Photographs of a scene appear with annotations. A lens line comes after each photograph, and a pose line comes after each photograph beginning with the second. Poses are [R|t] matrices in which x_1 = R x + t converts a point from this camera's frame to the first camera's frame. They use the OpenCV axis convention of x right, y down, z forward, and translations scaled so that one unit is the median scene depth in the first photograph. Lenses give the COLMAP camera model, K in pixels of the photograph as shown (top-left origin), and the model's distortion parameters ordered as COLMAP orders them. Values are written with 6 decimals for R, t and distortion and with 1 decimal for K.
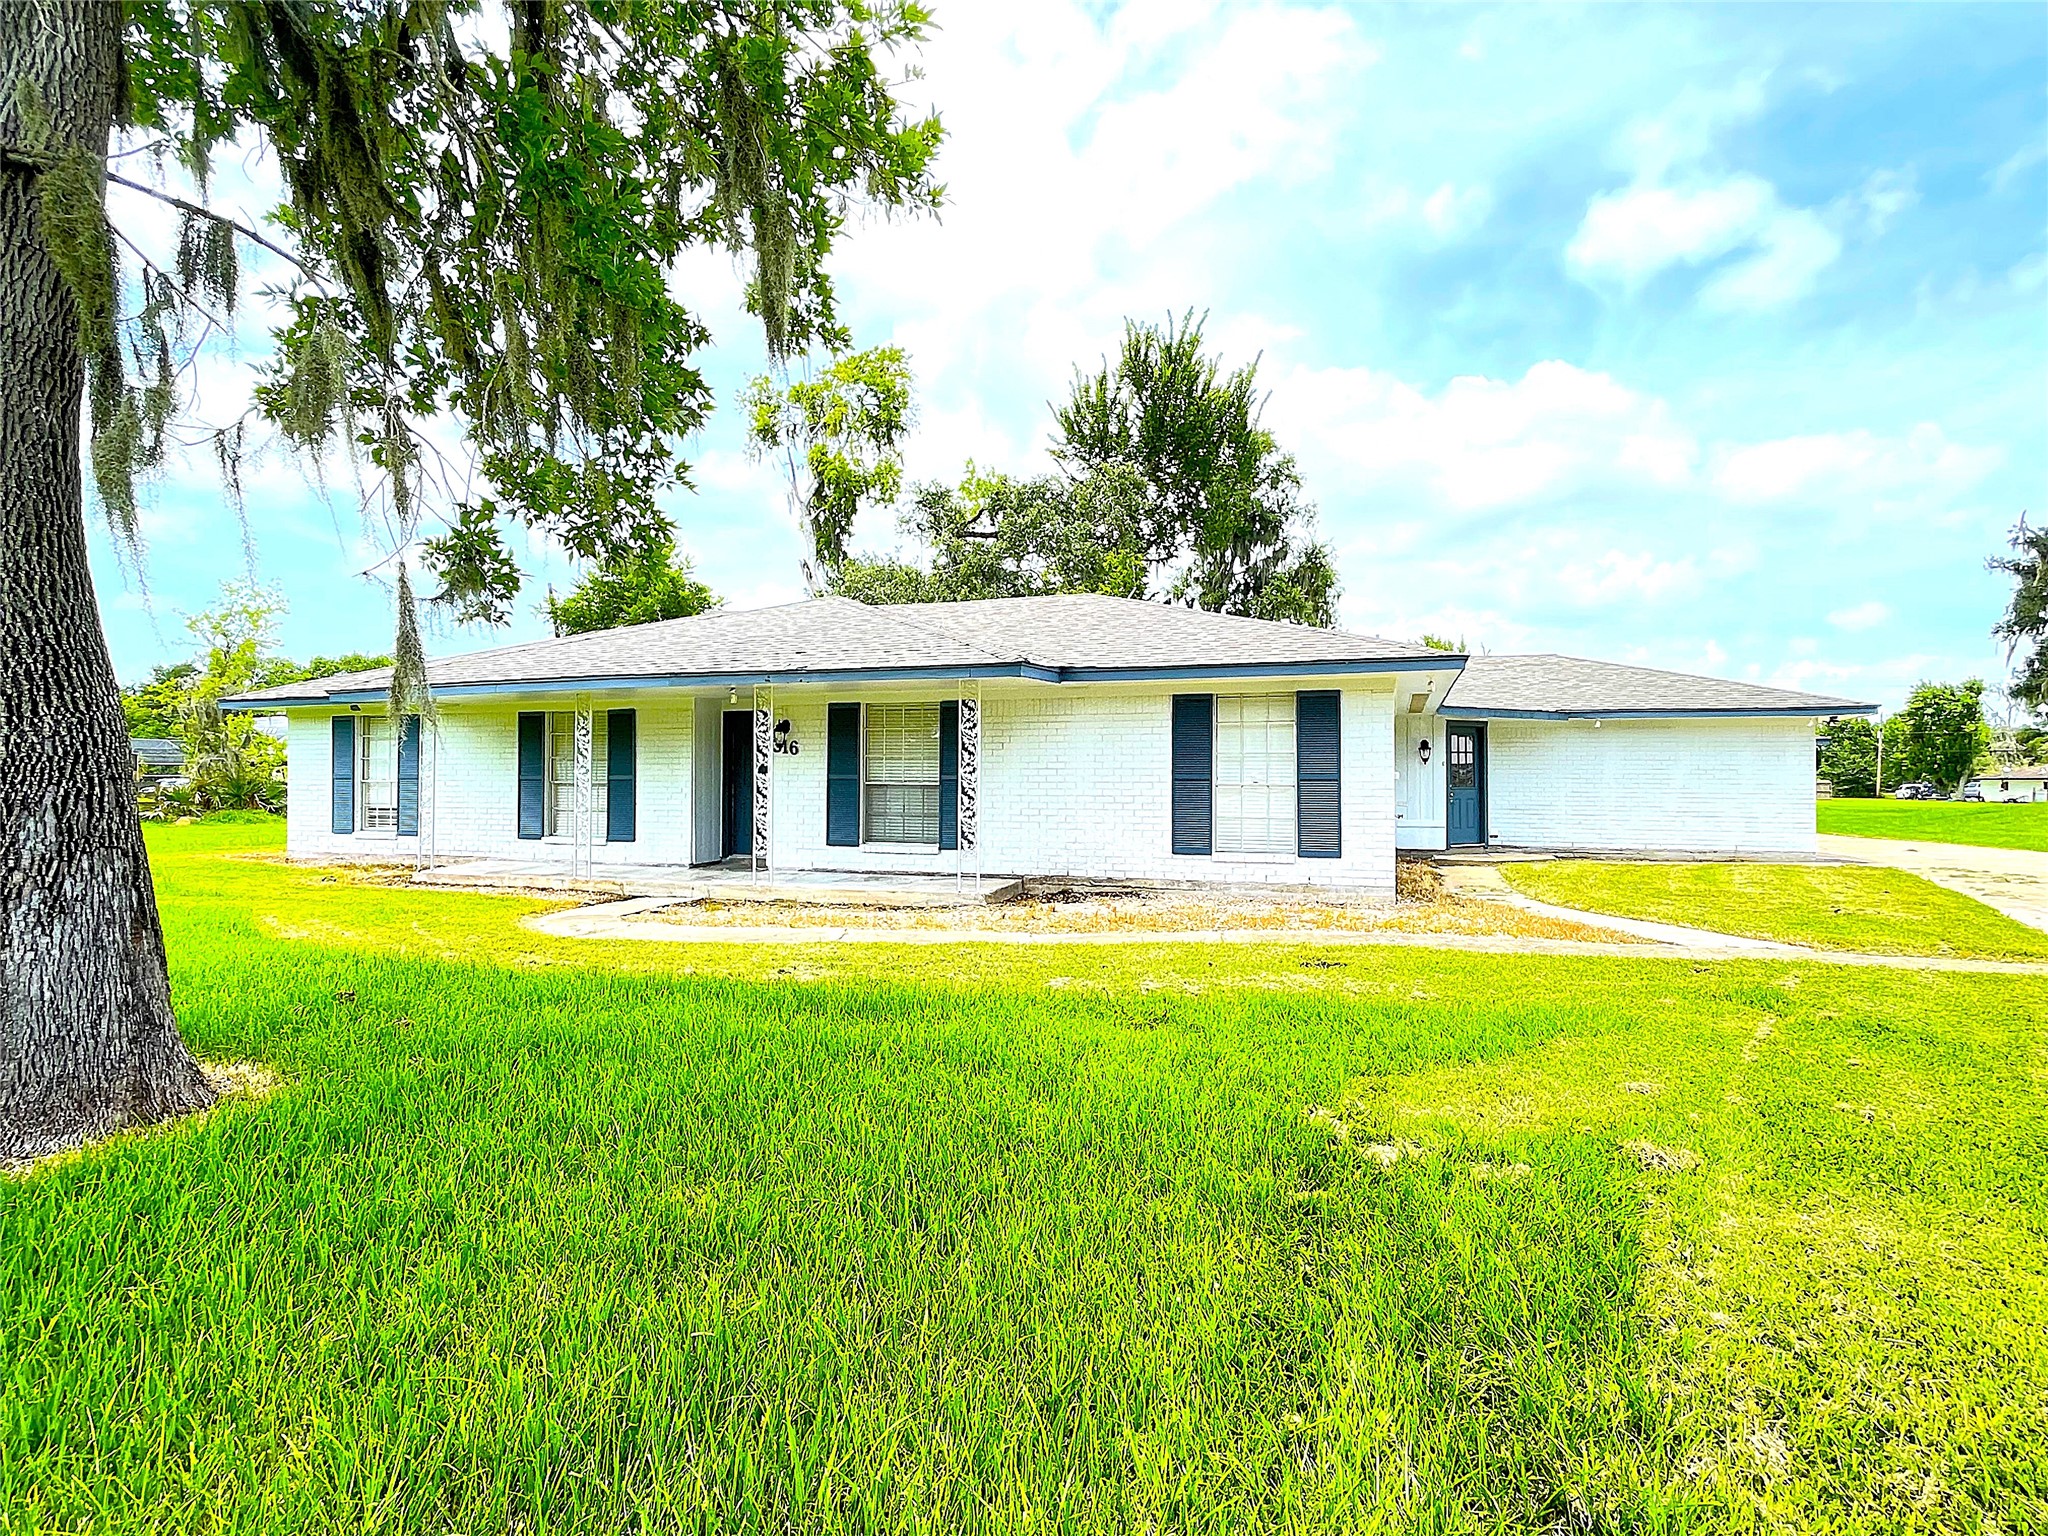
lens RADIAL K [[1028.8, 0, 1031.2], [0, 1028.8, 778.1], [0, 0, 1]] dist [0.001323, 0.000637]
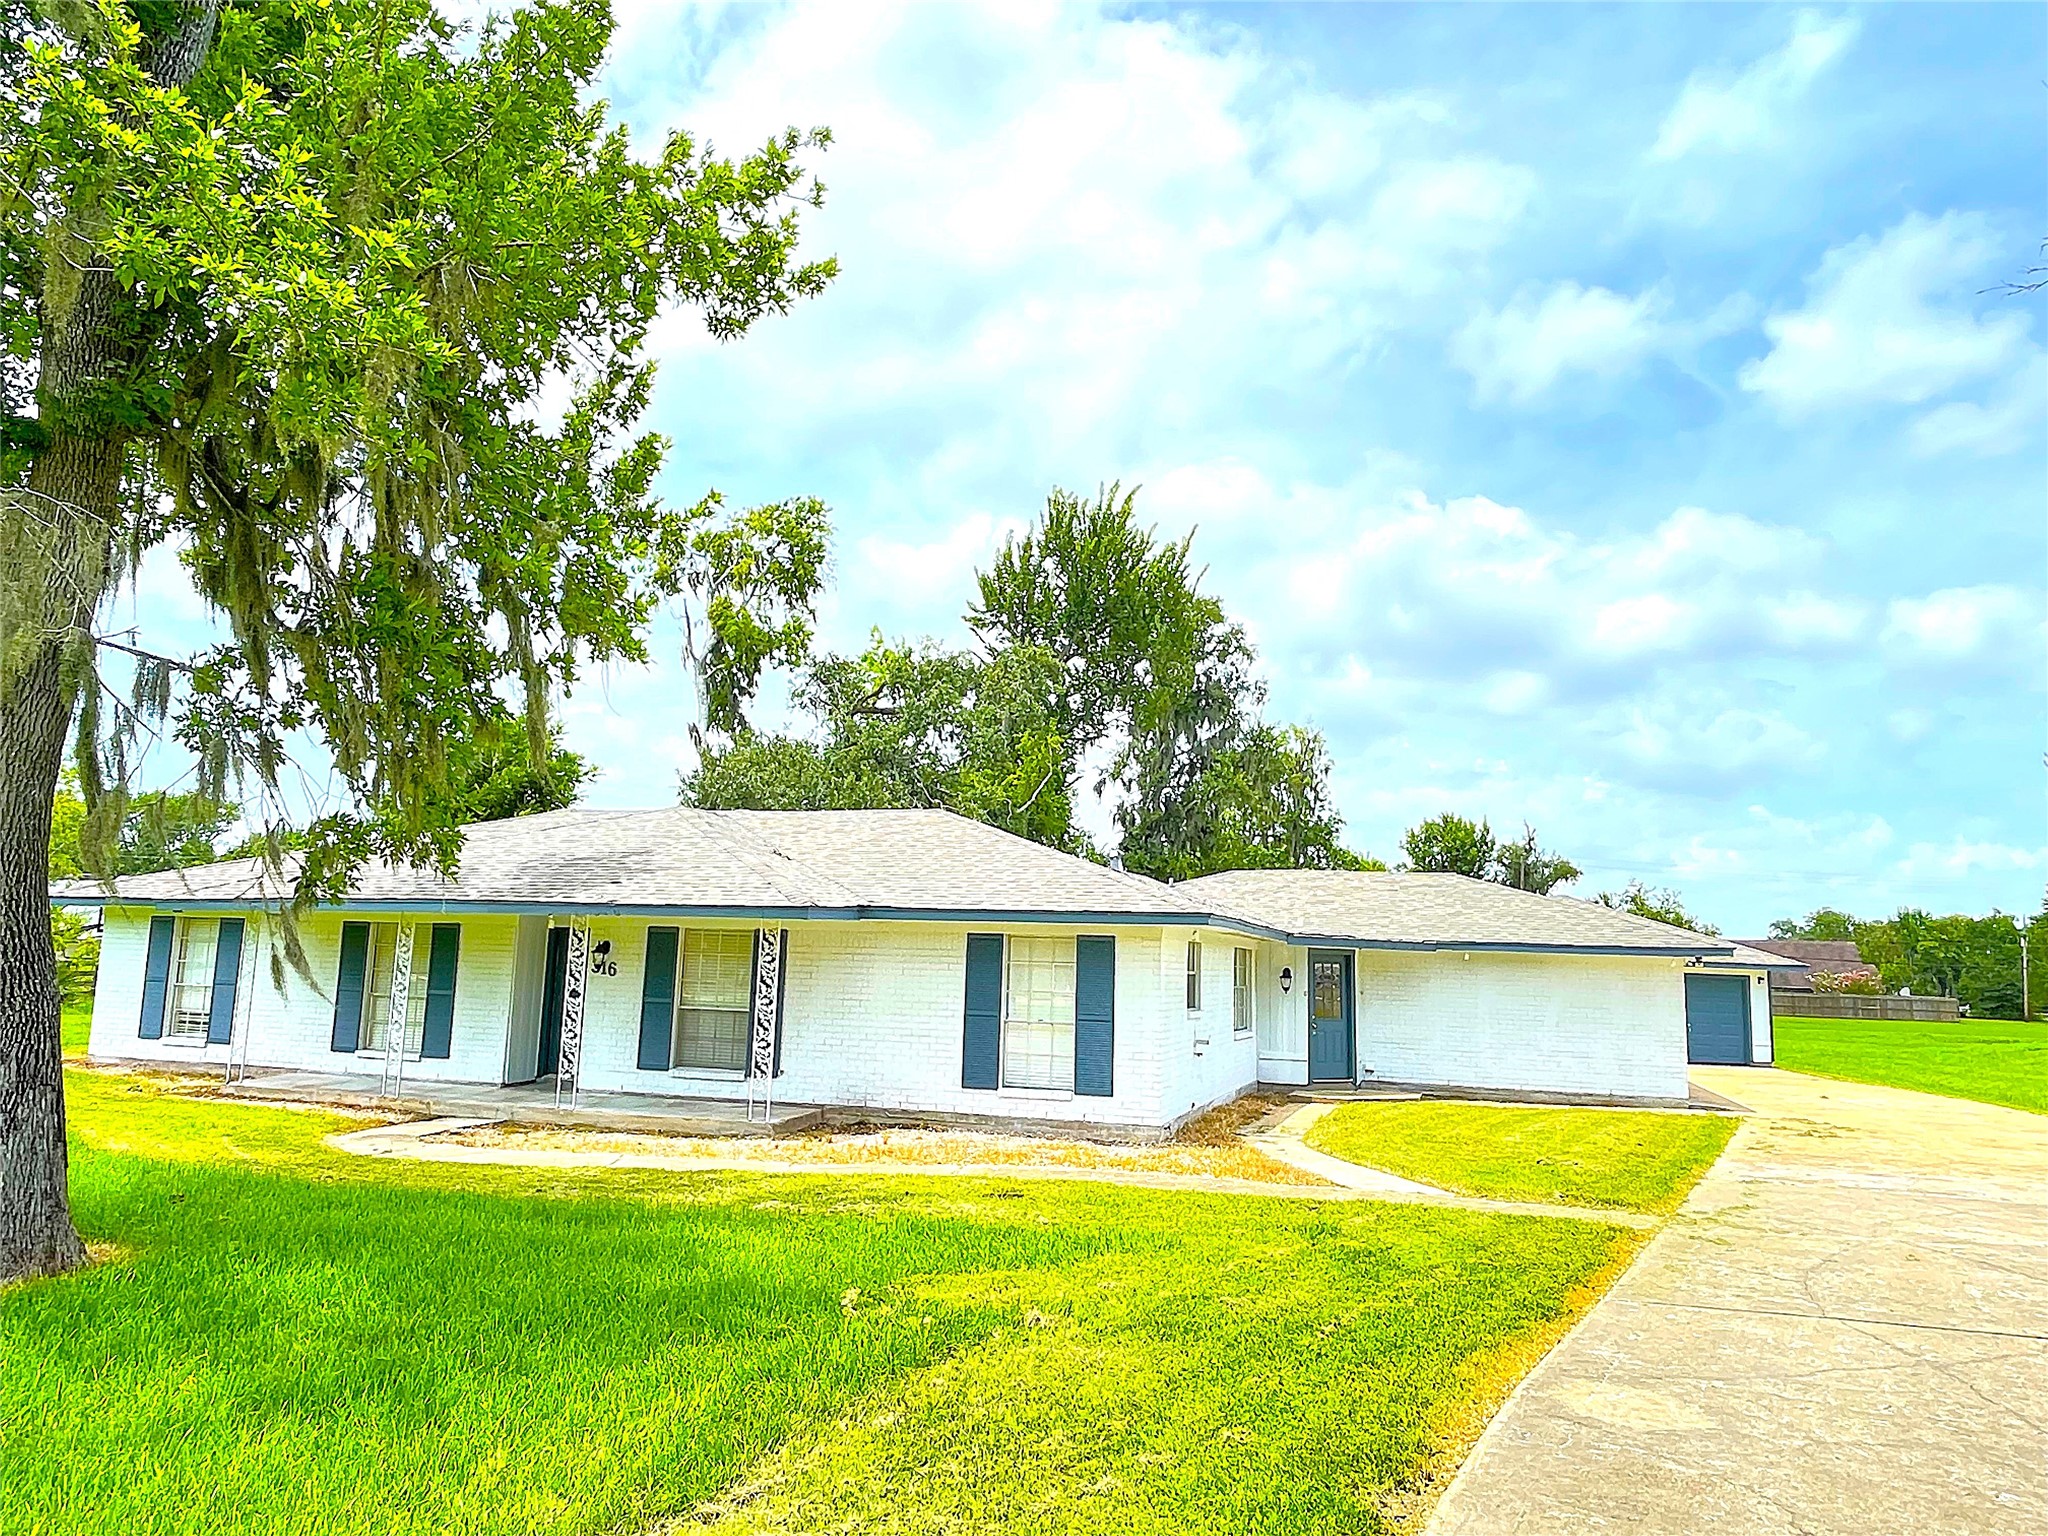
lens RADIAL K [[1285.8, 0, 1024.2], [0, 1285.8, 748.0], [0, 0, 1]] dist [-0.002350, 0.001558]
pose [[0.999476, 0.029986, 0.012169, 0.139280], [-0.027567, 0.985884, -0.165143, -0.041622], [-0.016949, 0.164721, 0.986195, -0.268757]]
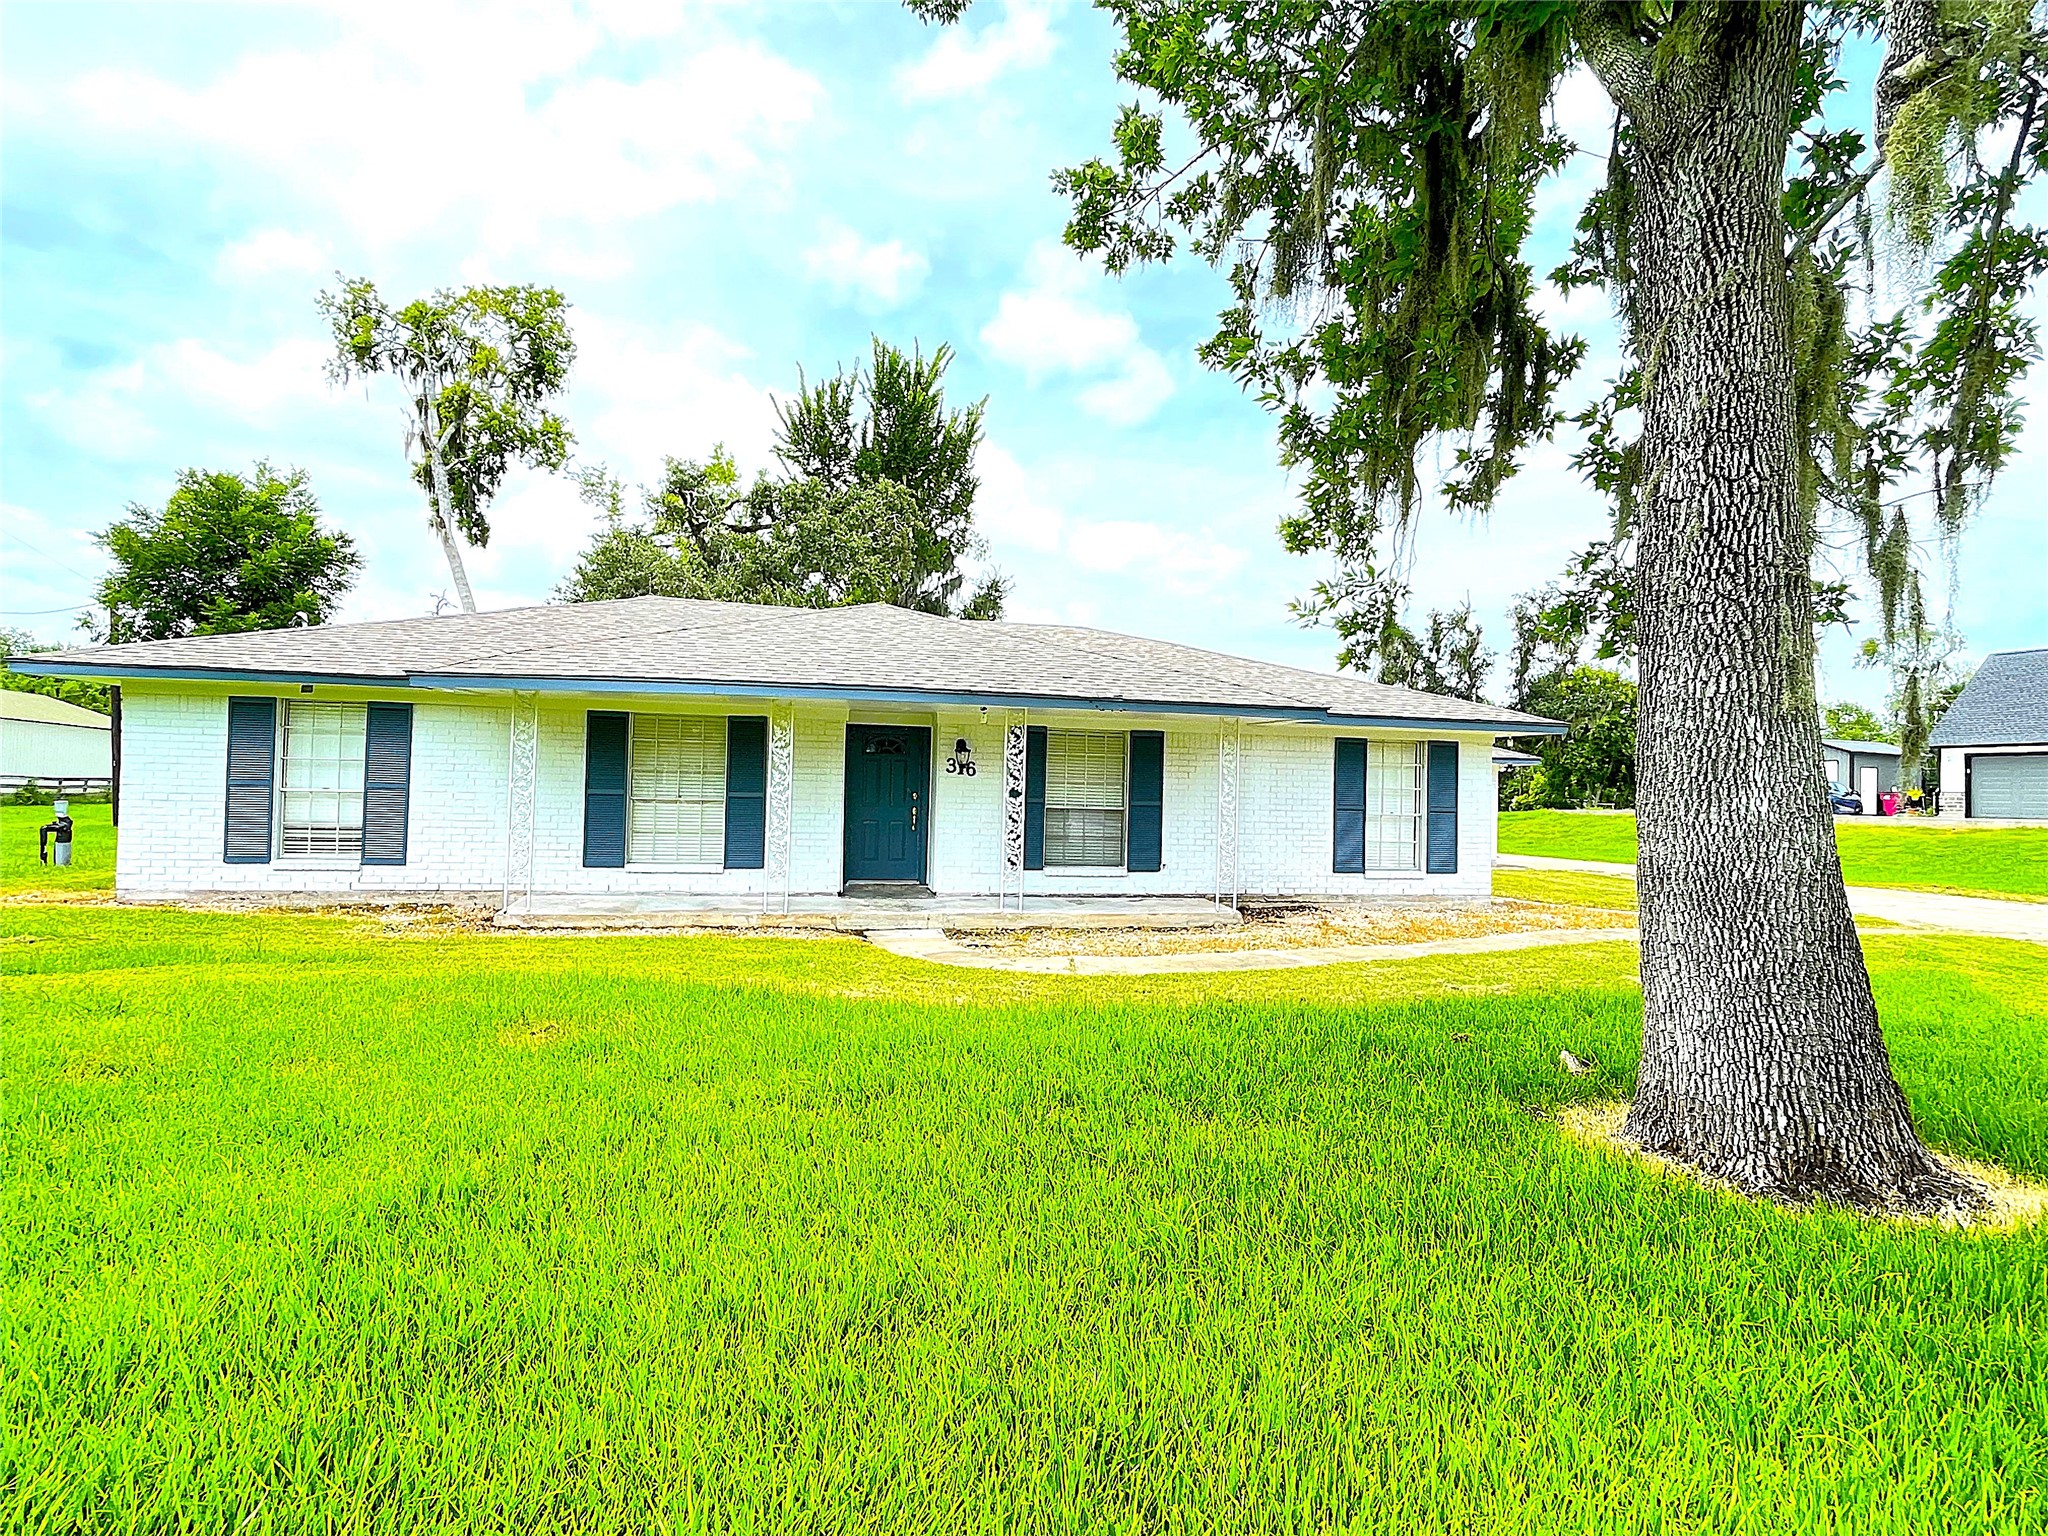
lens RADIAL K [[1028.8, 0, 1030.5], [0, 1028.8, 779.8], [0, 0, 1]] dist [0.001323, 0.000637]
pose [[0.858623, 0.027731, 0.511857, -0.613953], [-0.023877, 0.999615, -0.014105, -0.006215], [-0.512051, -0.000111, 0.858955, 0.132328]]
